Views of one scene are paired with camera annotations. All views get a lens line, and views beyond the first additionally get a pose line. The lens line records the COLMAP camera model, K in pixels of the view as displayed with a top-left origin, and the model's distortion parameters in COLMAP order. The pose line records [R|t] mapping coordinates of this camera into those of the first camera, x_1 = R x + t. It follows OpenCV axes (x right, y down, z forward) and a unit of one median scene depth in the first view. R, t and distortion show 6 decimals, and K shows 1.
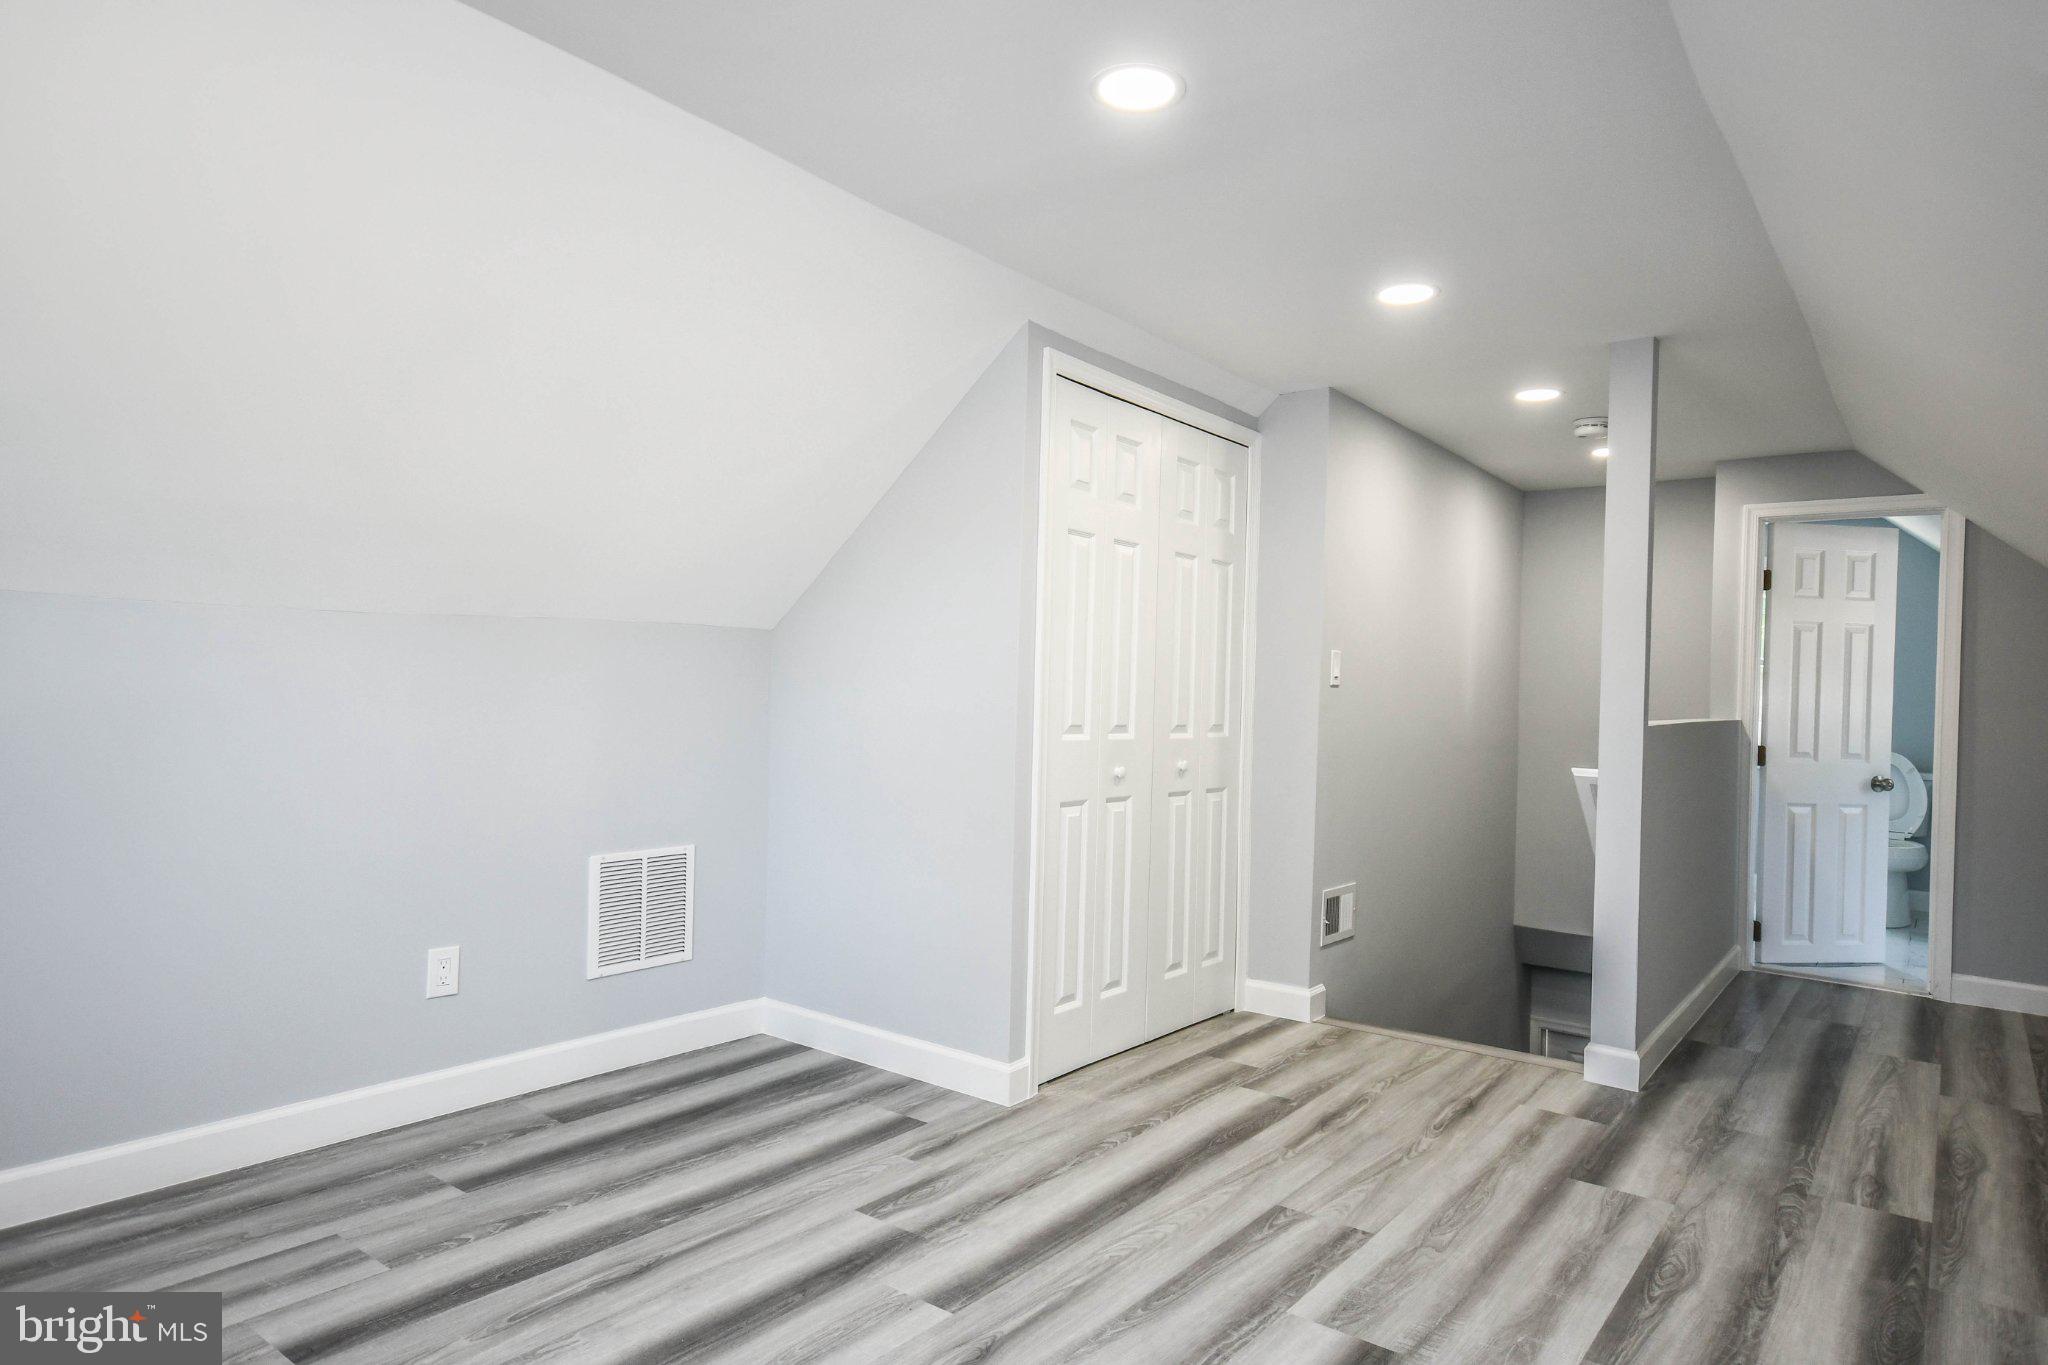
lens RADIAL K [[1200.0, 0, 1031.2], [0, 1200.0, 704.3], [0, 0, 1]] dist [0.000067, 0.000534]
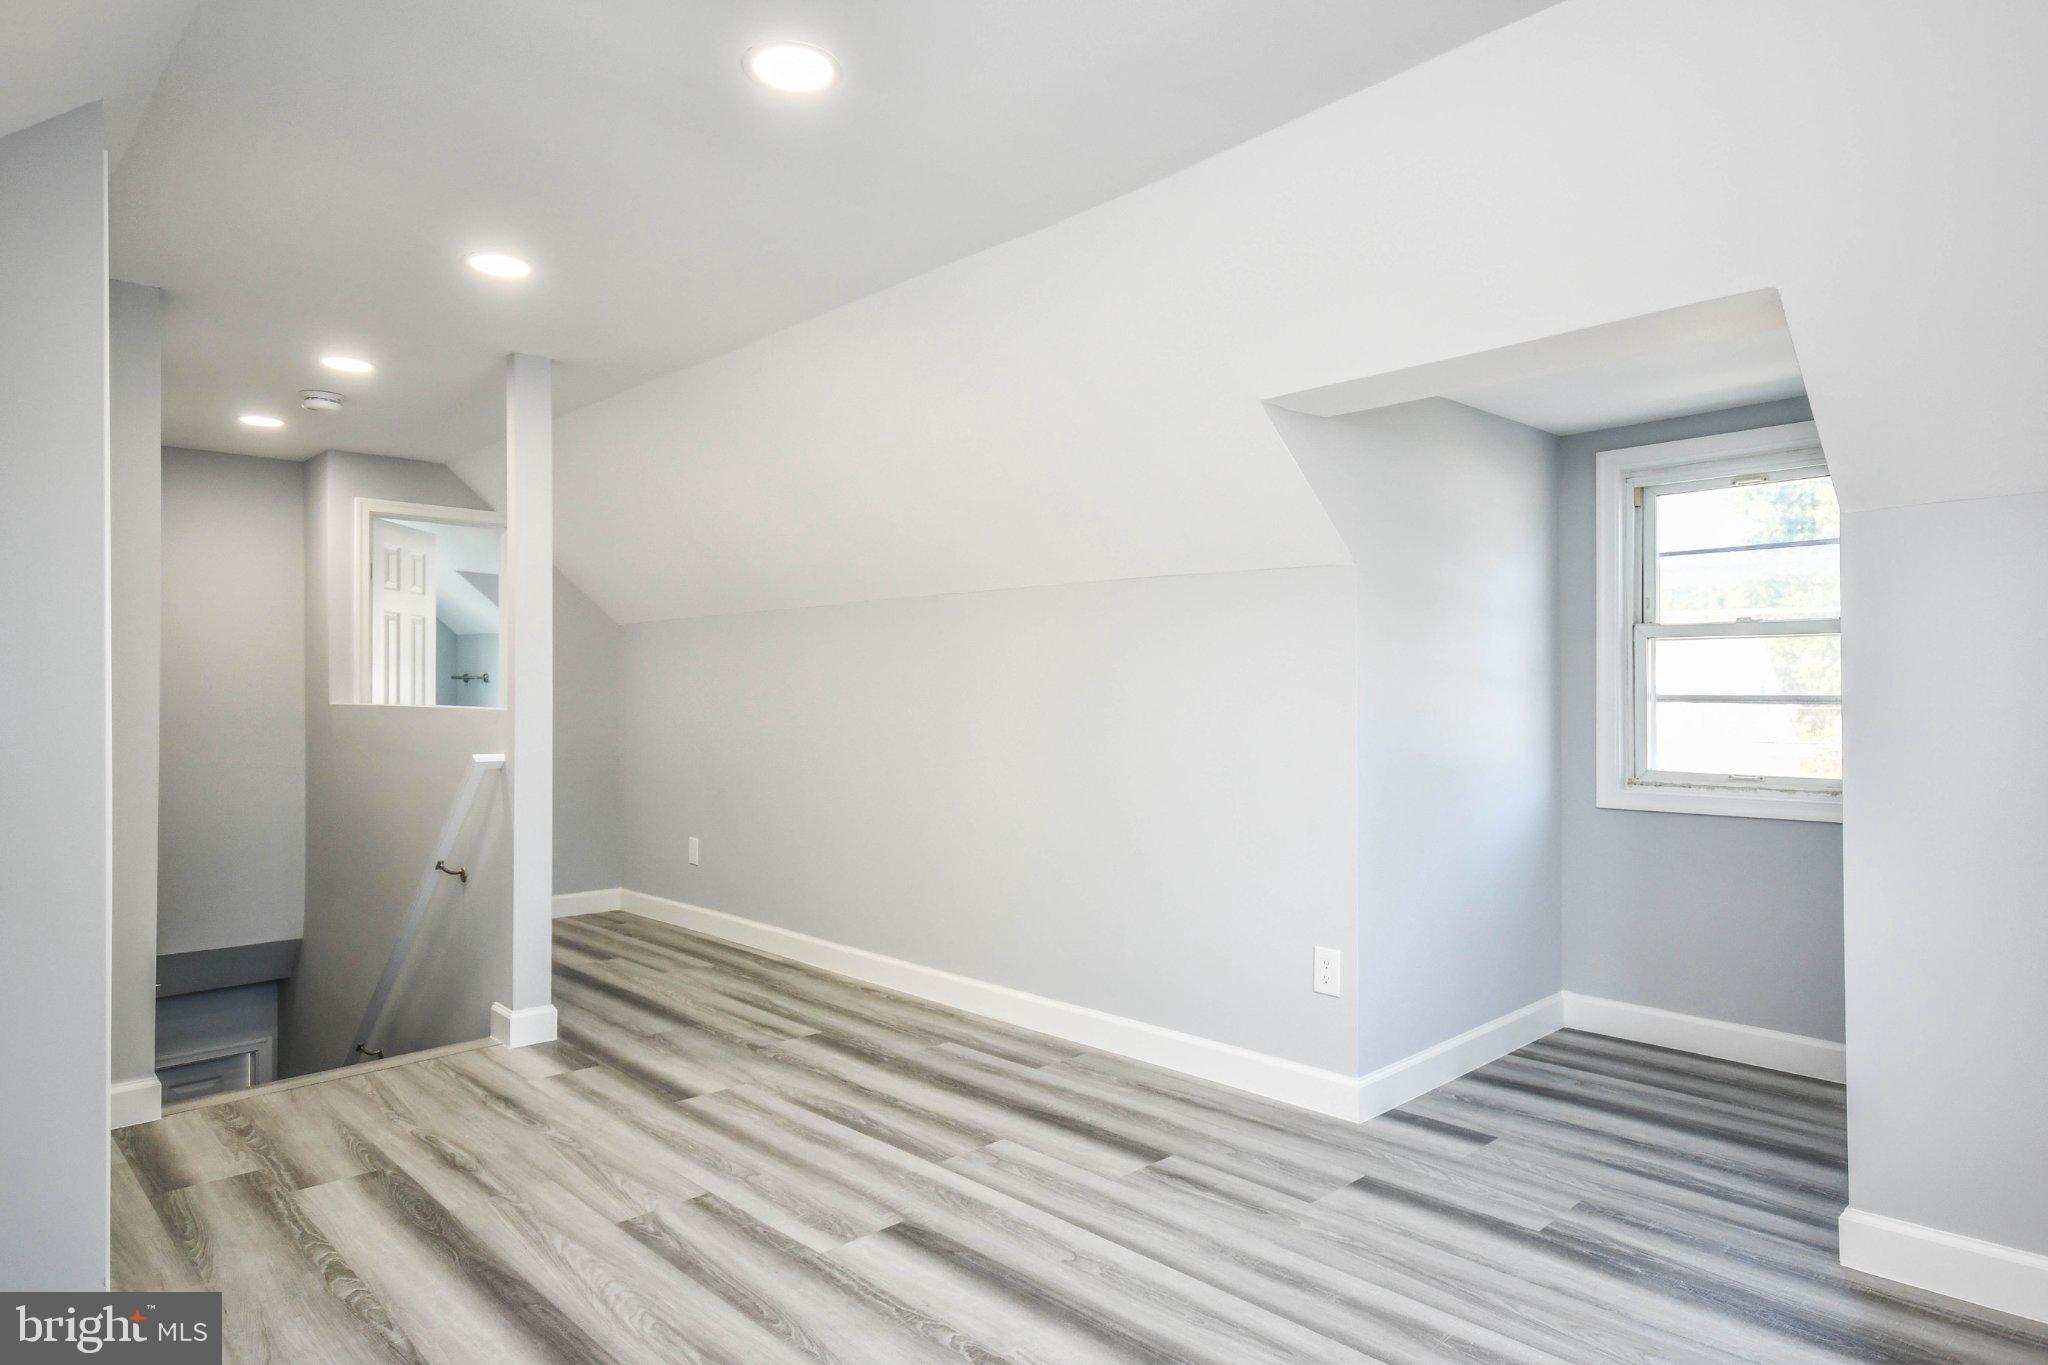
lens RADIAL K [[1200.0, 0, 1020.8], [0, 1200.0, 663.9], [0, 0, 1]] dist [0.000067, 0.000534]
pose [[0.159170, -0.007939, 0.987219, -0.593330], [0.023848, 0.999707, 0.004194, -0.018907], [-0.986963, 0.022876, 0.159312, 0.458087]]
